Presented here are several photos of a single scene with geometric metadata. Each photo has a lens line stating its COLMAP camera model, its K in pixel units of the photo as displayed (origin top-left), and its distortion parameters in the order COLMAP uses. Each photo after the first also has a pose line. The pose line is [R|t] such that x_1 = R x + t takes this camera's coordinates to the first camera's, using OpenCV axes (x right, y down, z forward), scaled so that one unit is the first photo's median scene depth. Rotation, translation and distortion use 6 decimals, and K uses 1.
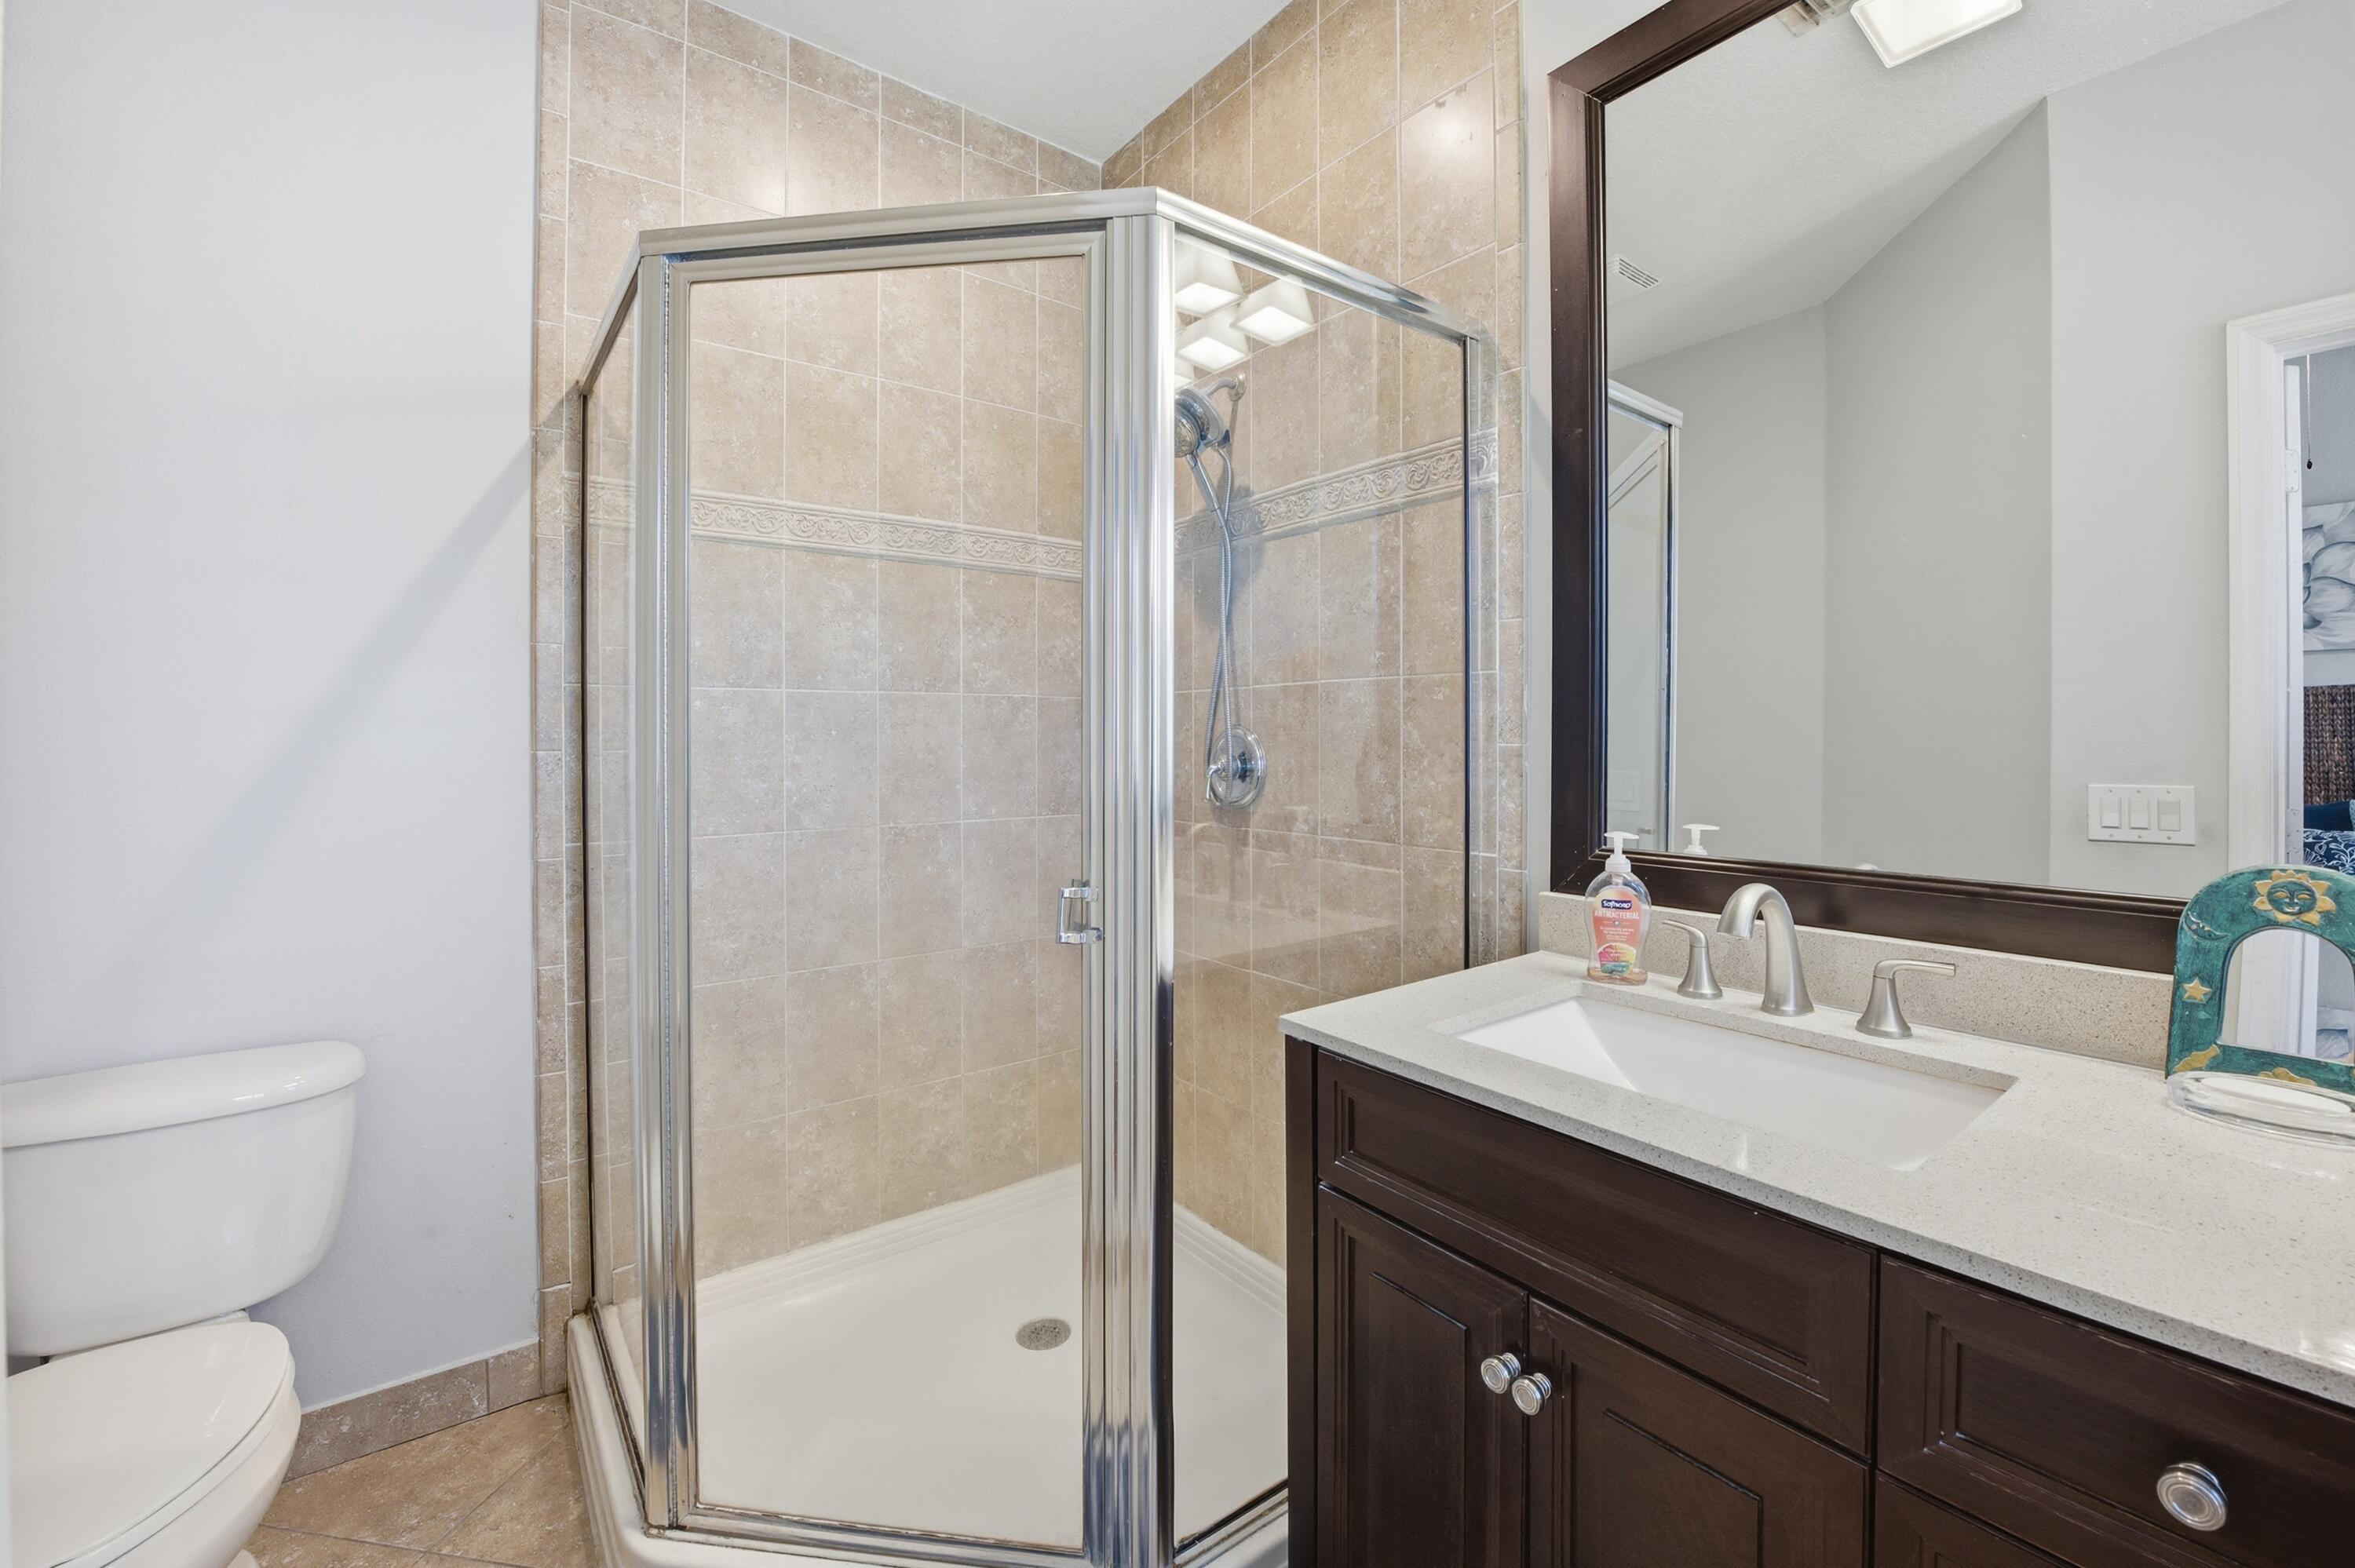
lens RADIAL K [[969.5, 0, 1178.4], [0, 969.5, 760.2], [0, 0, 1]] dist [-0.013694, 0.000211]
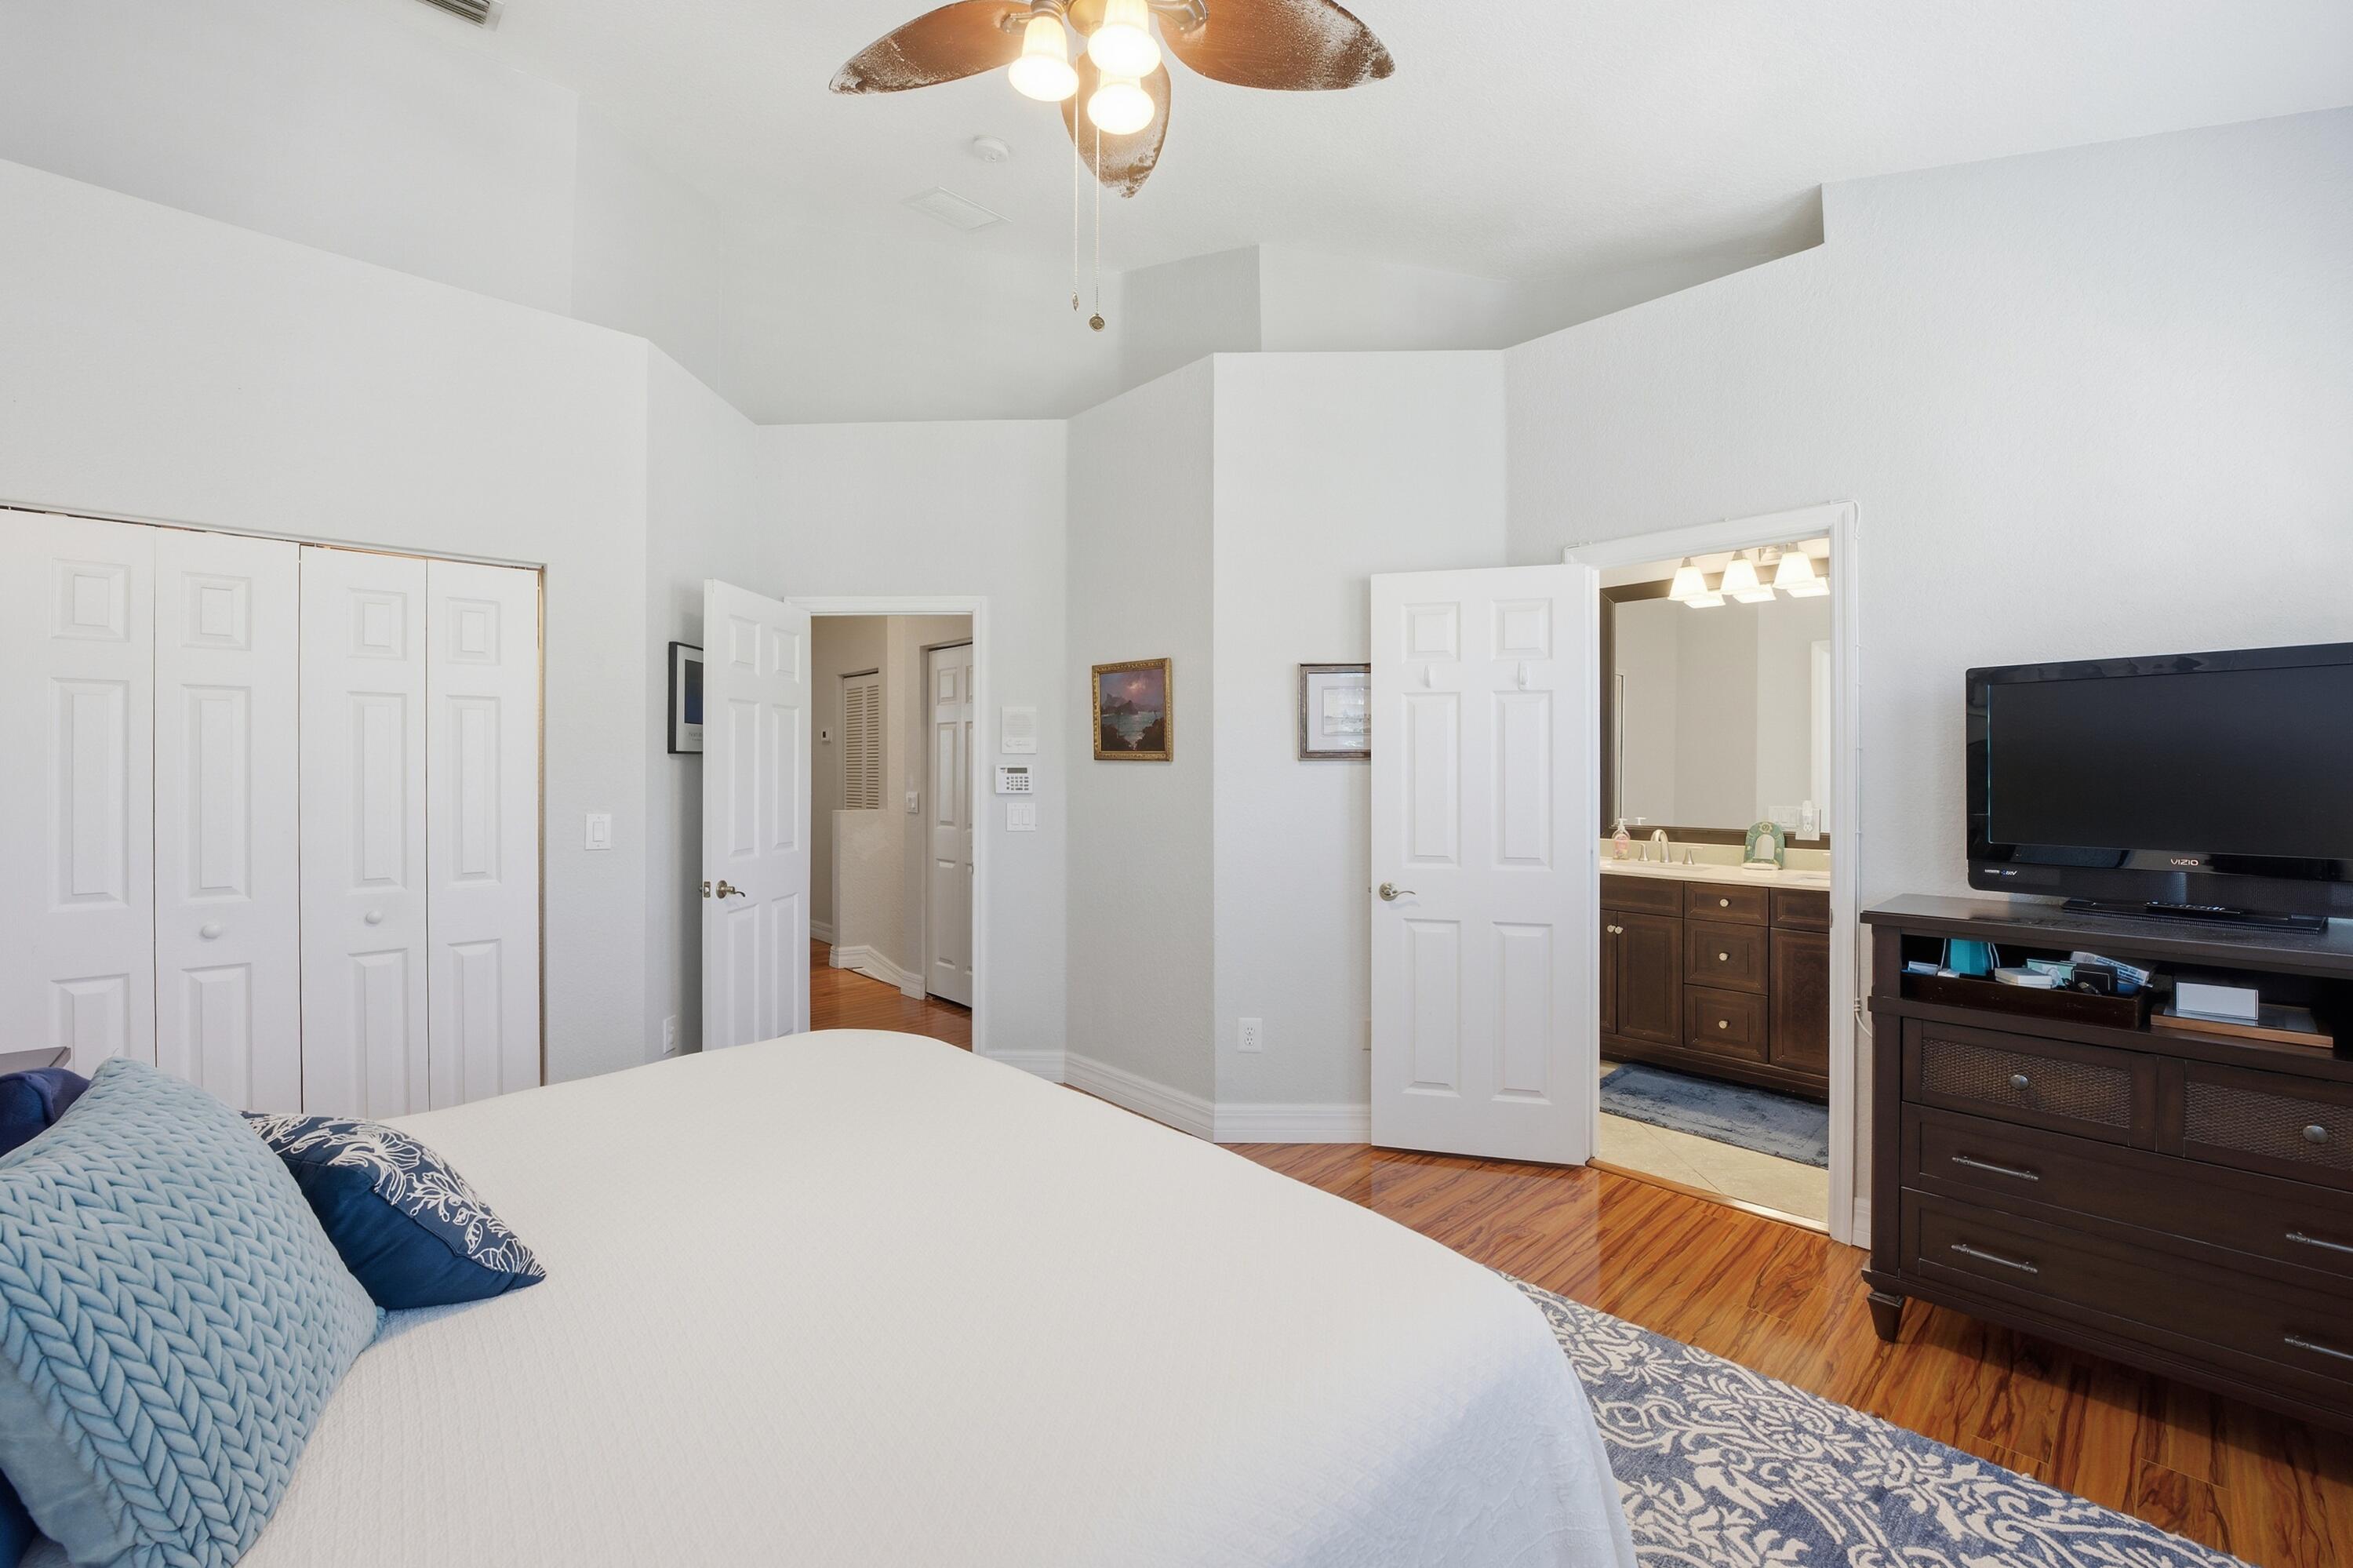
lens RADIAL K [[968.9, 0, 1170.8], [0, 968.9, 761.7], [0, 0, 1]] dist [-0.013694, 0.000211]
pose [[0.993909, -0.005147, 0.110087, -1.864944], [0.007952, 0.999654, -0.025059, -0.075234], [-0.109920, 0.025781, 0.993606, -2.784027]]
